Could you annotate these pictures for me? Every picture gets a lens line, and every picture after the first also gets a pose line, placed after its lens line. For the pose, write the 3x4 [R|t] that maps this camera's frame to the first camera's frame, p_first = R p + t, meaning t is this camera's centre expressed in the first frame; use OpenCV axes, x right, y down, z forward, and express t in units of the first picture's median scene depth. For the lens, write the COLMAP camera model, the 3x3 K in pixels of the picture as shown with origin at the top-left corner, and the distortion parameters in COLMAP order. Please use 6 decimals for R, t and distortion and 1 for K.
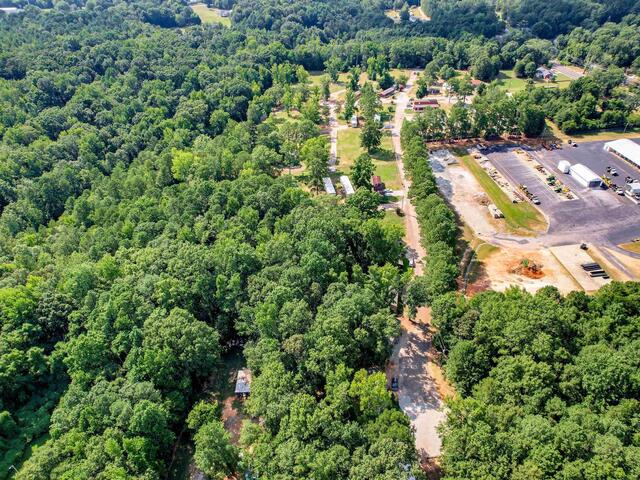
lens RADIAL K [[460.9, 0, 319.3], [0, 460.9, 241.0], [0, 0, 1]] dist [-0.070322, 0.061130]
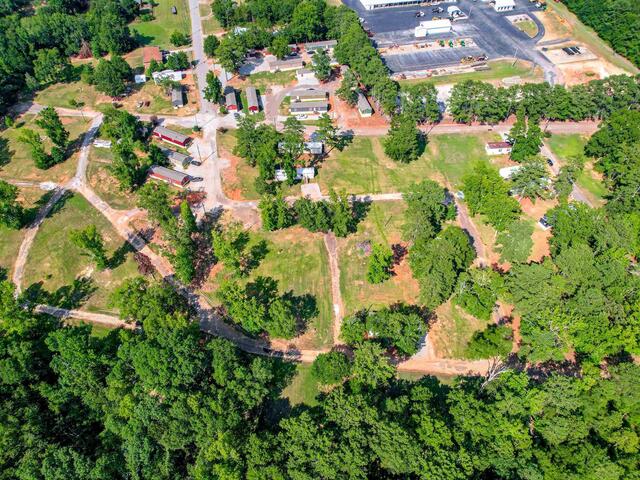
lens RADIAL K [[460.9, 0, 319.1], [0, 460.9, 240.7], [0, 0, 1]] dist [-0.070322, 0.061130]
pose [[-0.117378, -0.748748, 0.652379, -0.455272], [0.579073, 0.482077, 0.657477, -0.701741], [-0.806782, 0.454948, 0.376995, 0.923920]]
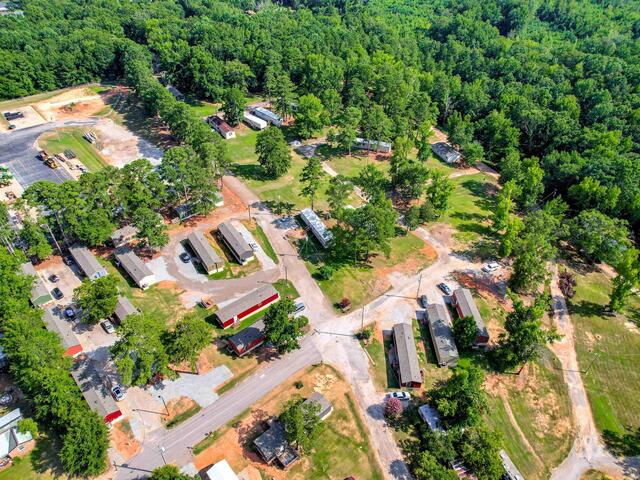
lens RADIAL K [[460.9, 0, 320.9], [0, 460.9, 239.9], [0, 0, 1]] dist [-0.070322, 0.061130]
pose [[-0.811679, 0.364549, -0.456378, 0.409148], [-0.339222, 0.341861, 0.876390, -0.801161], [0.475505, 0.866161, -0.153819, 1.264205]]
